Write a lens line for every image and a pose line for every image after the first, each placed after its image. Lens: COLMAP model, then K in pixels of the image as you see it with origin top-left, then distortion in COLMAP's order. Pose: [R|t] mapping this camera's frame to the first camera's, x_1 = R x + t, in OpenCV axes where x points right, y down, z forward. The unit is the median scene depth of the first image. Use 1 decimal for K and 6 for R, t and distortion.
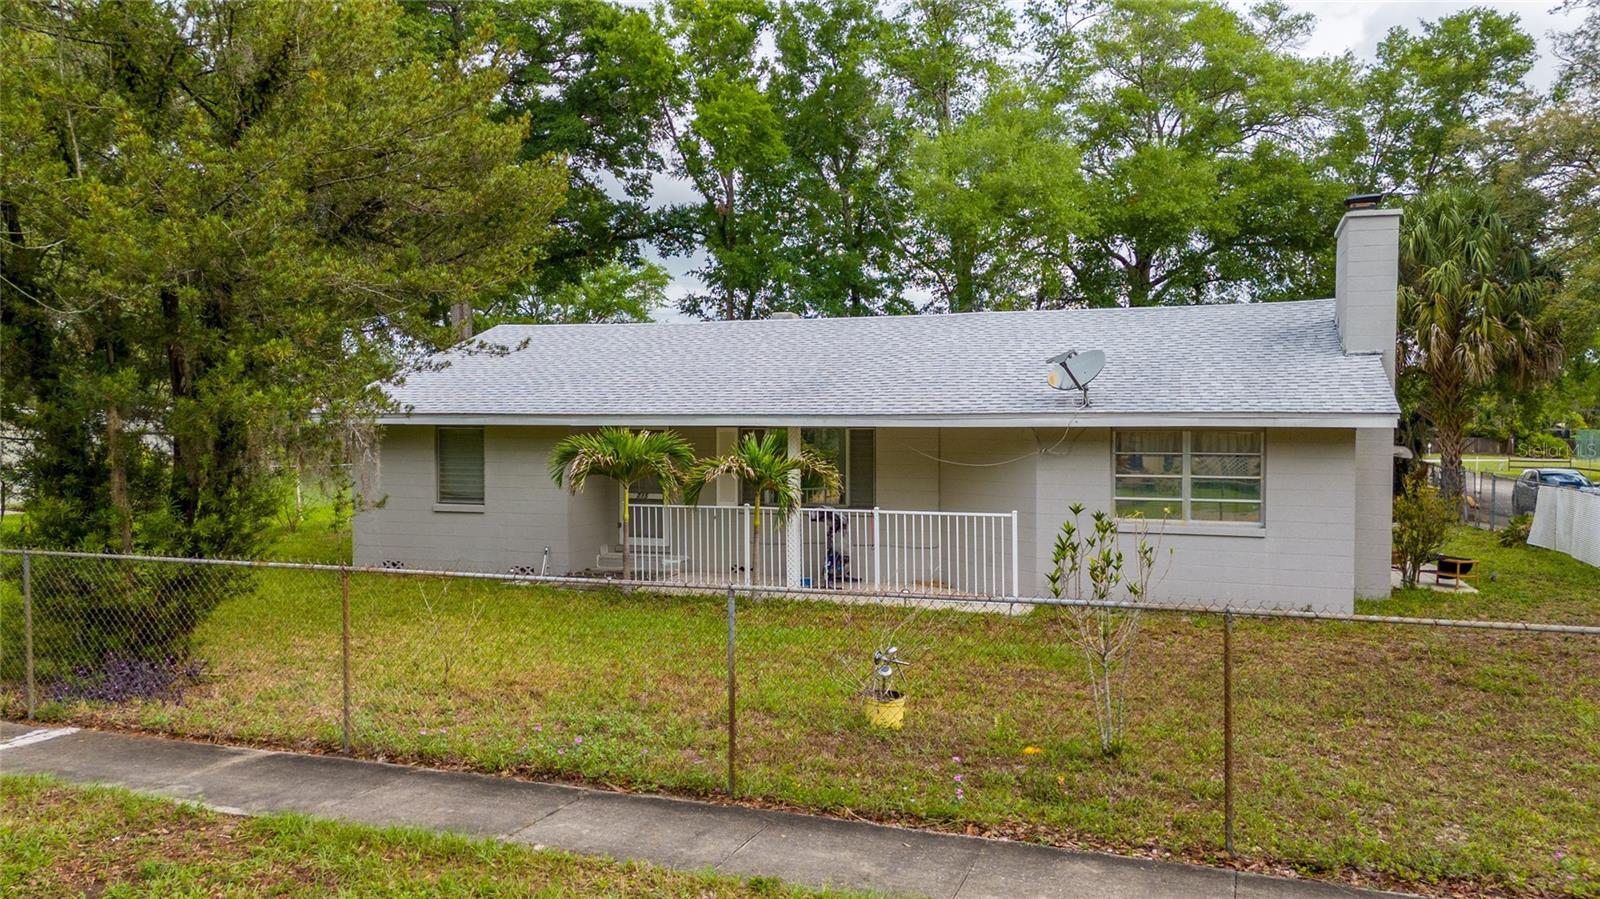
lens RADIAL K [[1177.3, 0, 798.7], [0, 1177.3, 447.3], [0, 0, 1]] dist [0.044878, -0.039582]
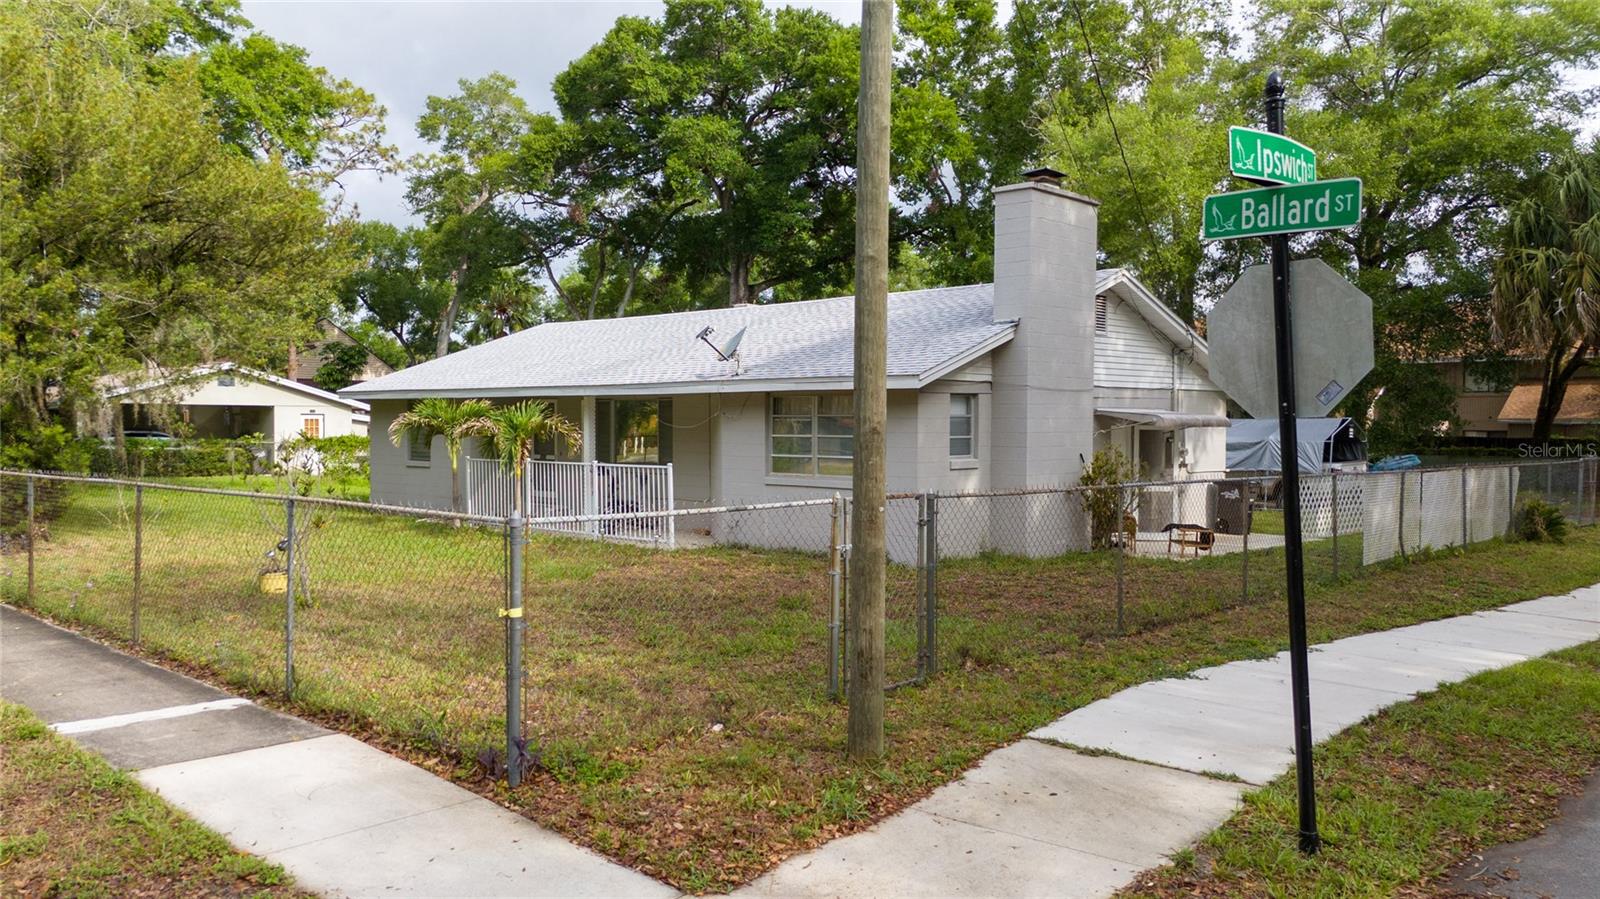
lens RADIAL K [[1177.3, 0, 796.3], [0, 1177.3, 454.1], [0, 0, 1]] dist [0.044878, -0.039582]
pose [[0.914725, 0.013549, -0.403850, 0.612930], [-0.012708, 0.999908, 0.004763, 0.029703], [0.403878, 0.000775, 0.914813, -0.025803]]
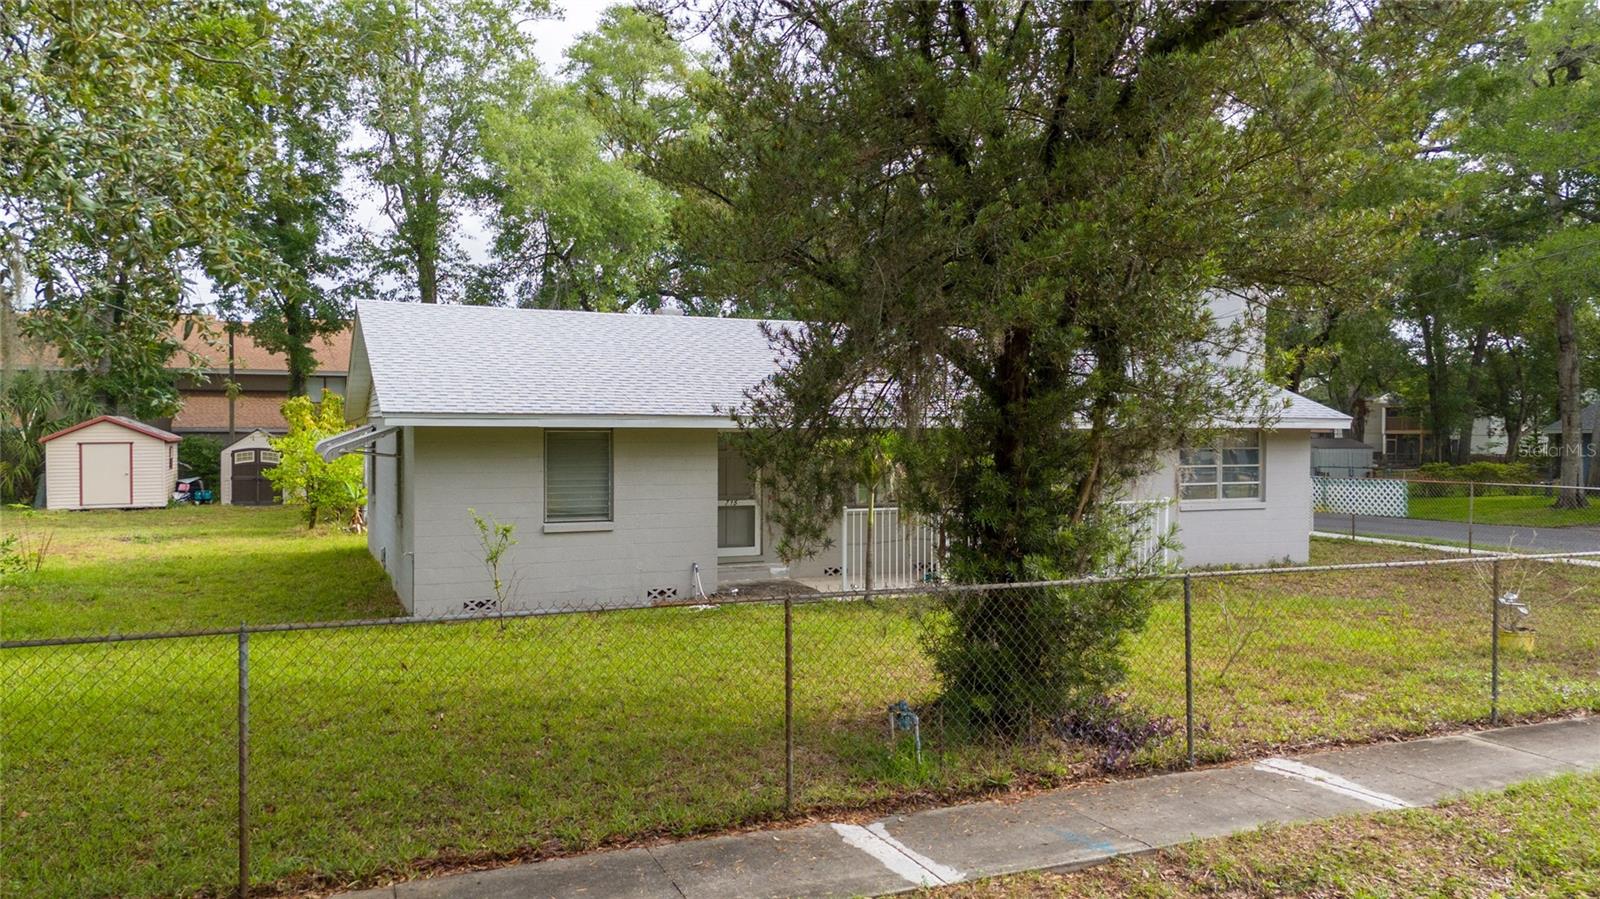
lens RADIAL K [[1177.3, 0, 812.8], [0, 1177.3, 447.7], [0, 0, 1]] dist [0.044878, -0.039582]
pose [[0.741997, -0.015084, 0.670233, -0.717744], [0.011837, 0.999886, 0.009398, -0.011073], [-0.670298, 0.000960, 0.742091, 0.258969]]
